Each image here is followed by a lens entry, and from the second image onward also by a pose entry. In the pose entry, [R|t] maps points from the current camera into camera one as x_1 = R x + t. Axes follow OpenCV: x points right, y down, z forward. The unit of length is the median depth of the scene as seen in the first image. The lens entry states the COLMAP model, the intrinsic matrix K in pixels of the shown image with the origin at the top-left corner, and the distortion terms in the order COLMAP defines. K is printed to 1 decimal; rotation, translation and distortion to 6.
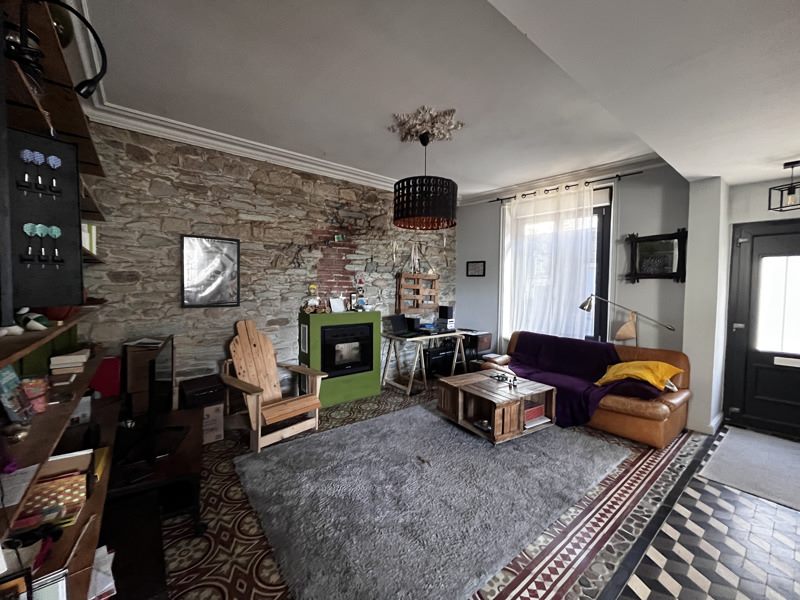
lens RADIAL K [[323.1, 0, 399.1], [0, 323.1, 299.9], [0, 0, 1]] dist [0.000153, -0.000026]
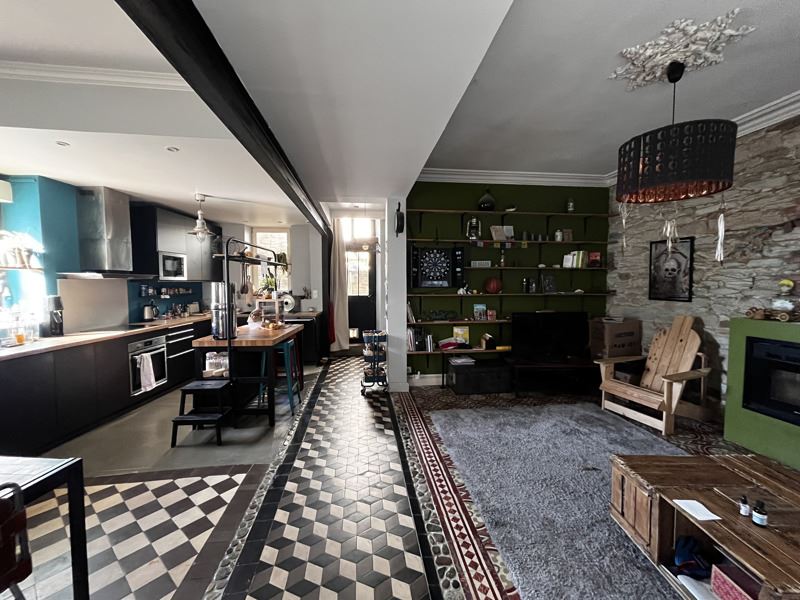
lens RADIAL K [[323.1, 0, 400.0], [0, 323.1, 300.7], [0, 0, 1]] dist [0.000153, -0.000026]
pose [[-0.519547, 0.045065, -0.853253, 0.799404], [-0.033619, 0.996757, 0.073114, -0.026294], [0.853780, 0.066671, -0.516347, 0.695755]]
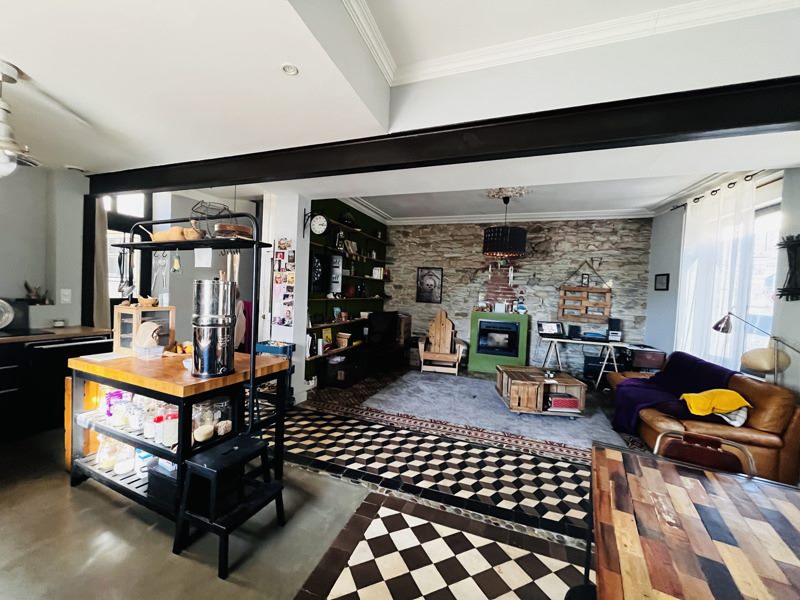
lens RADIAL K [[323.1, 0, 398.8], [0, 323.1, 300.1], [0, 0, 1]] dist [0.000153, -0.000026]
pose [[0.523622, 0.042906, -0.850870, 0.905051], [-0.075705, 0.997123, 0.003692, 0.011664], [0.848581, 0.062482, 0.525364, -0.176949]]
